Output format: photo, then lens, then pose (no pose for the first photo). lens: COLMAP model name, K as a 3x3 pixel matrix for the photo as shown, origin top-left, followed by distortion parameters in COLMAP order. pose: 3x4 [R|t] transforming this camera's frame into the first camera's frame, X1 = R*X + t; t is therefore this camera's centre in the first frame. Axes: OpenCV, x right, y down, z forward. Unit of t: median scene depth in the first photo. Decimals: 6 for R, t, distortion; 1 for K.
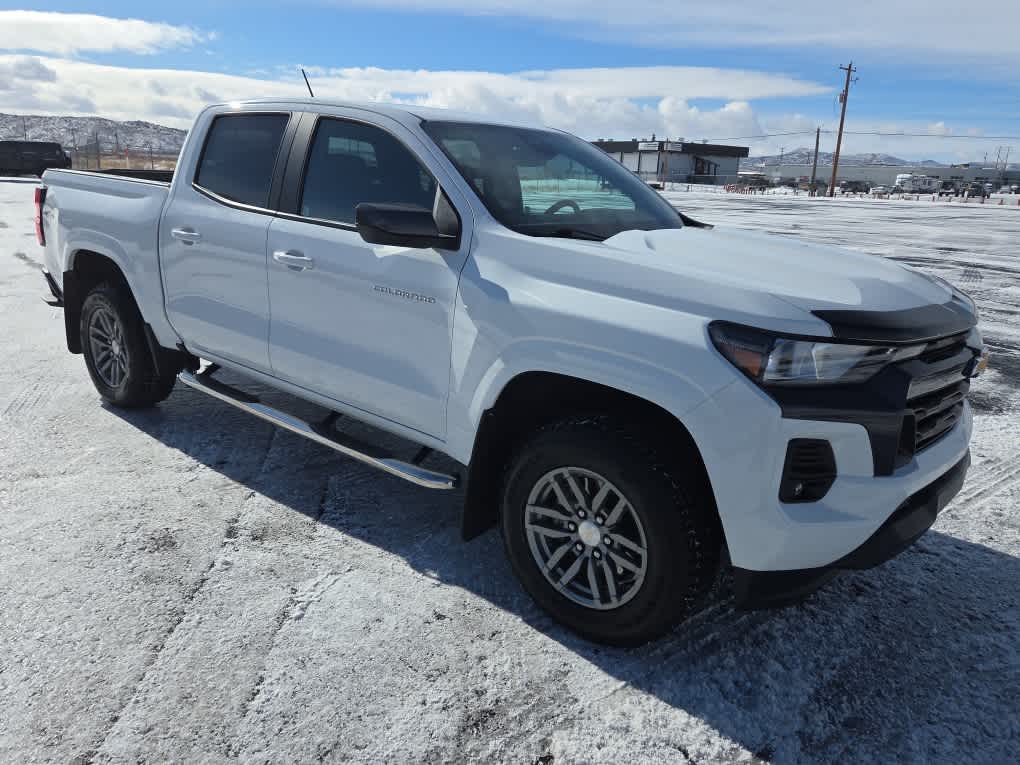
lens RADIAL K [[730.9, 0, 502.8], [0, 730.9, 382.2], [0, 0, 1]] dist [0.066400, -0.052102]
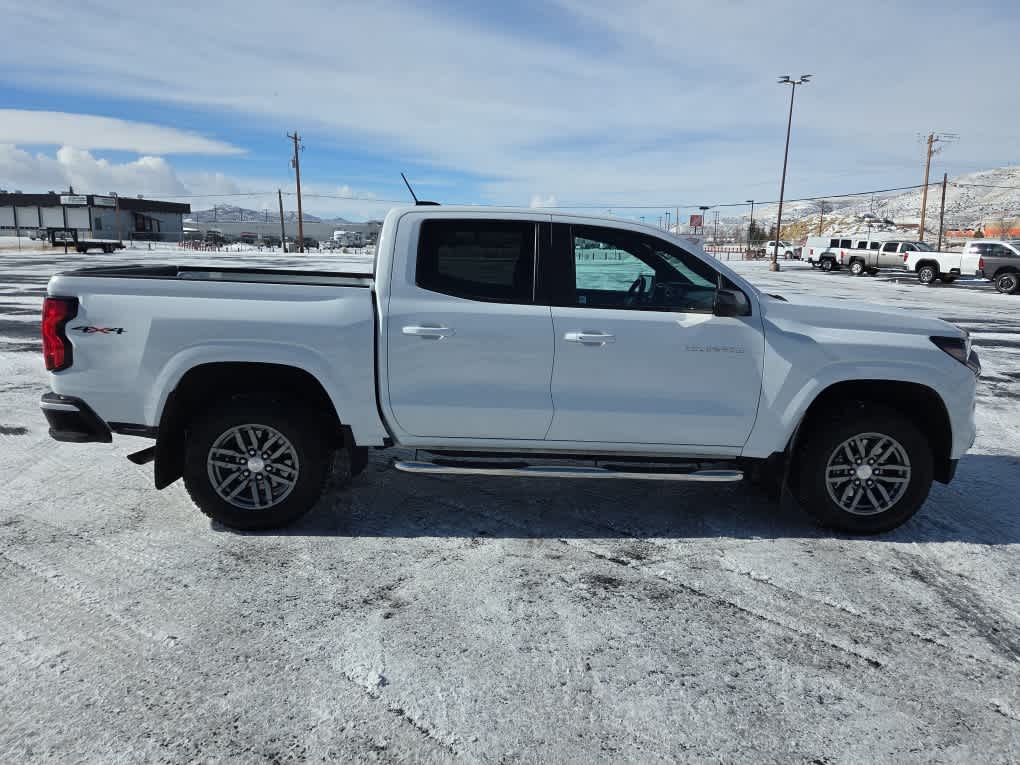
lens RADIAL K [[730.9, 0, 517.2], [0, 730.9, 383.9], [0, 0, 1]] dist [0.066400, -0.052102]
pose [[0.744704, -0.149053, 0.650538, -1.203768], [0.193334, 0.981127, 0.003479, -0.118711], [-0.638778, 0.123181, 0.759466, 0.143534]]
